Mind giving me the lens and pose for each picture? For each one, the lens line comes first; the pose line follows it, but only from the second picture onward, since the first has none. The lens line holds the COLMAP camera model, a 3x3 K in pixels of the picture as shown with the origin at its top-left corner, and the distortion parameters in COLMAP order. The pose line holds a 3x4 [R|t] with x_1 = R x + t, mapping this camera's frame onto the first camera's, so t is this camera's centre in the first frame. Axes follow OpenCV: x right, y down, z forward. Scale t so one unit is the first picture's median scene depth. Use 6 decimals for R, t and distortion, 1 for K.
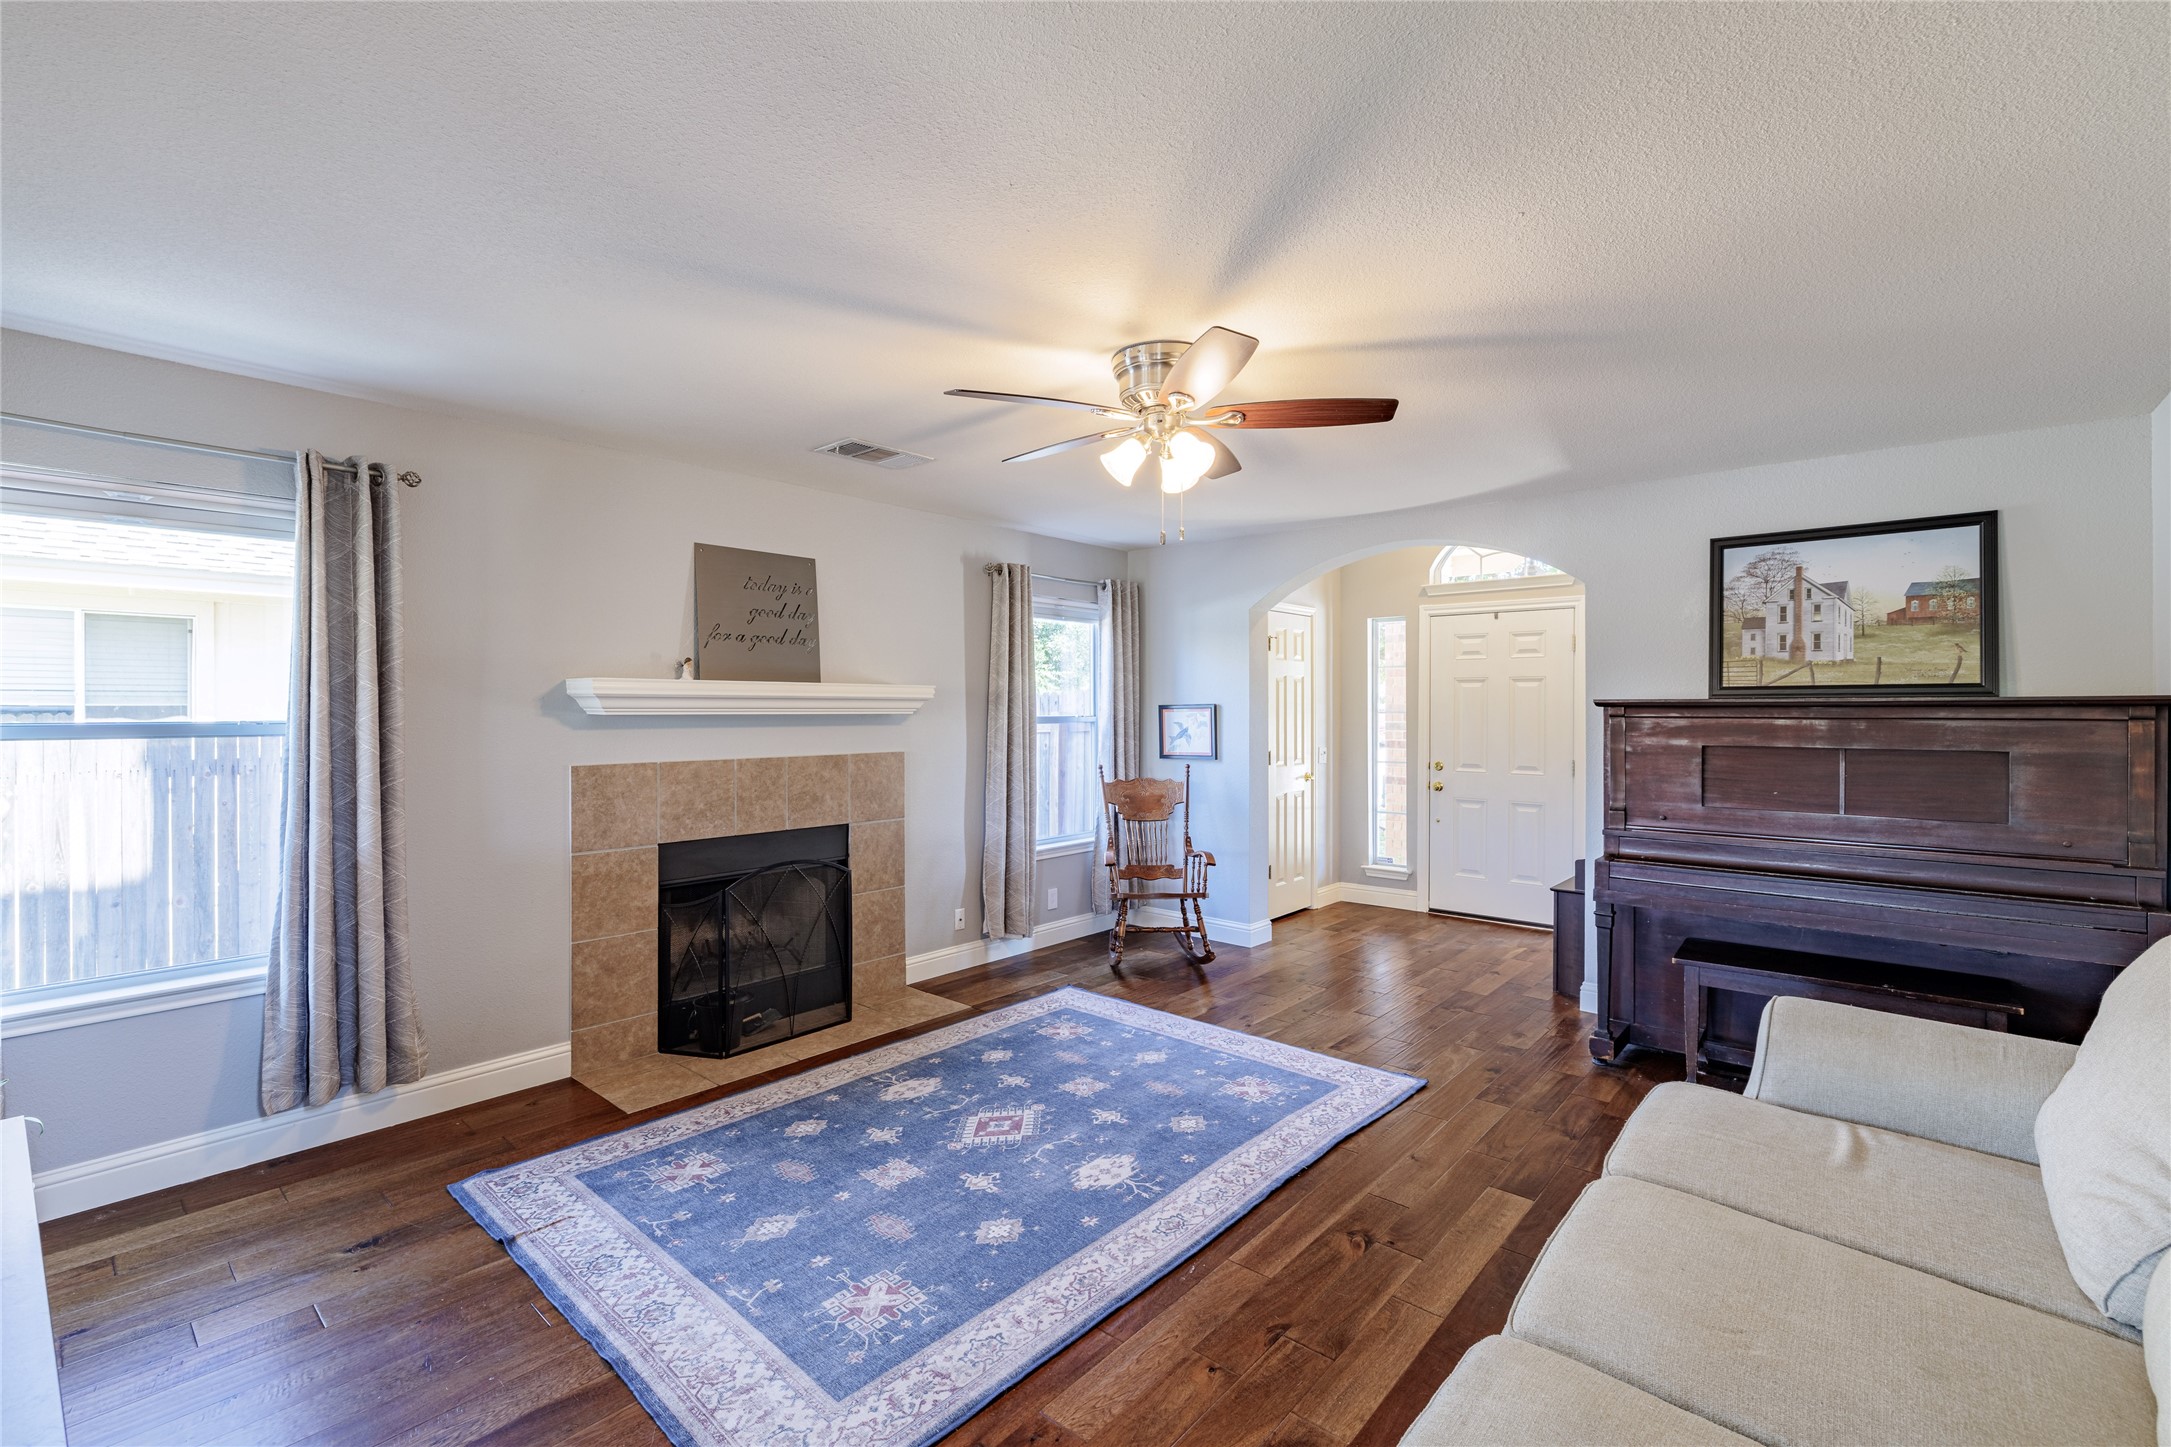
lens RADIAL K [[946.2, 0, 1088.3], [0, 946.2, 709.1], [0, 0, 1]] dist [0.000367, 0.000300]
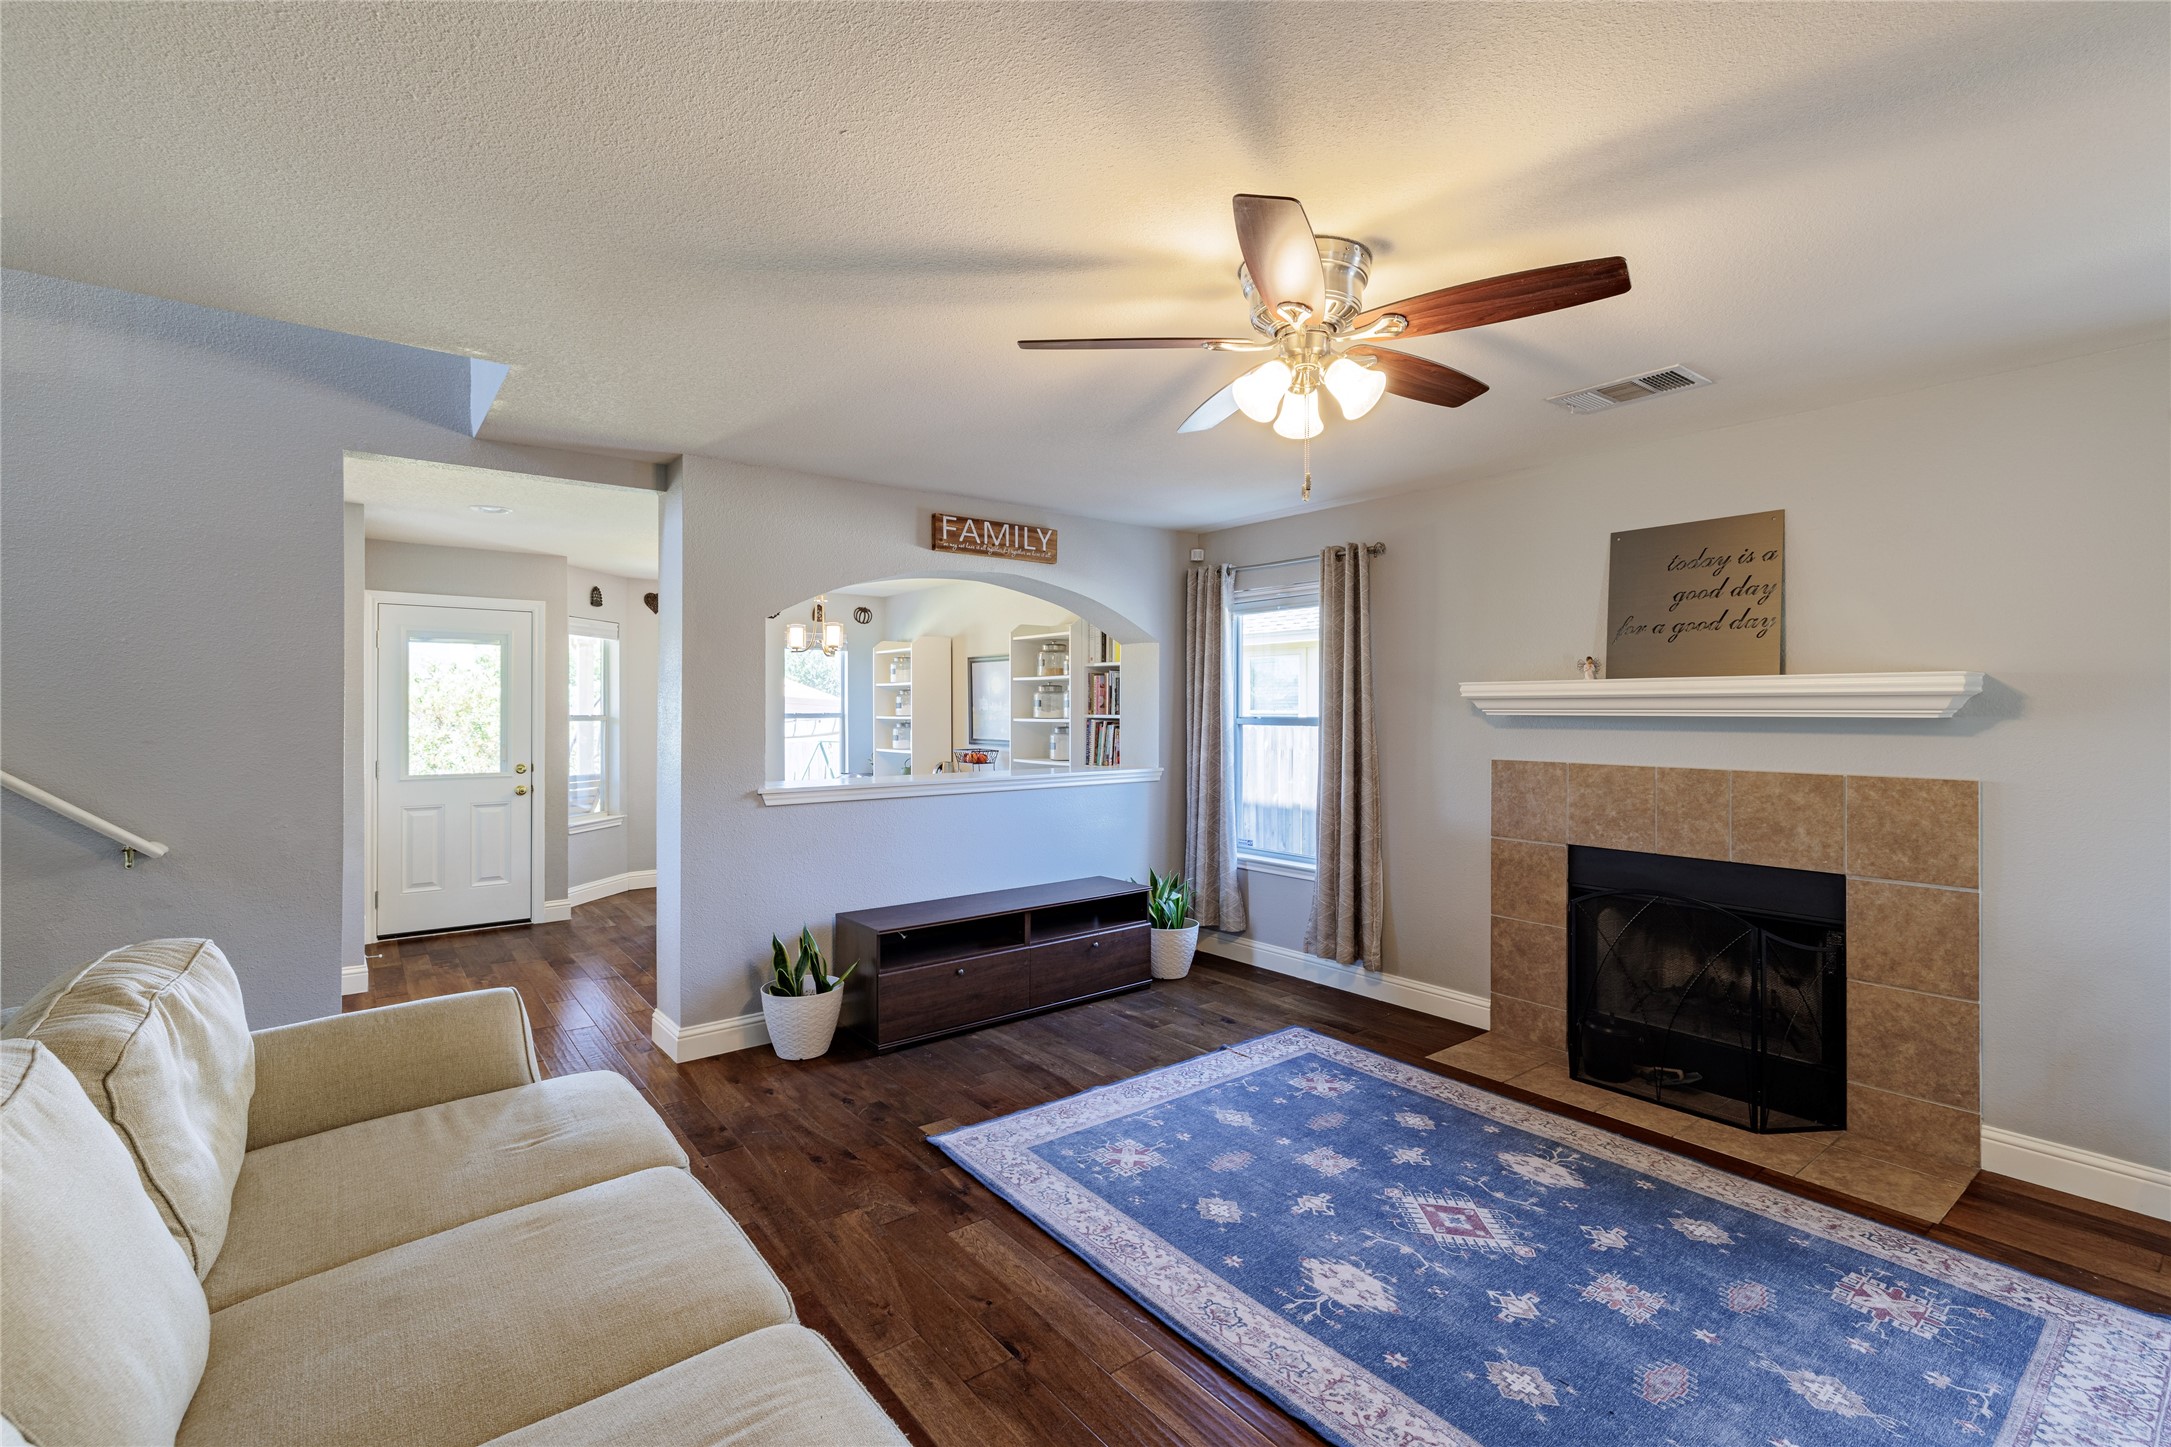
lens RADIAL K [[946.2, 0, 1088.3], [0, 946.2, 709.1], [0, 0, 1]] dist [0.000367, 0.000300]
pose [[-0.182669, -0.000241, -0.983174, 0.690262], [-0.000931, 1.000000, -0.000072, -0.000358], [0.983174, 0.000902, -0.182669, 0.754882]]
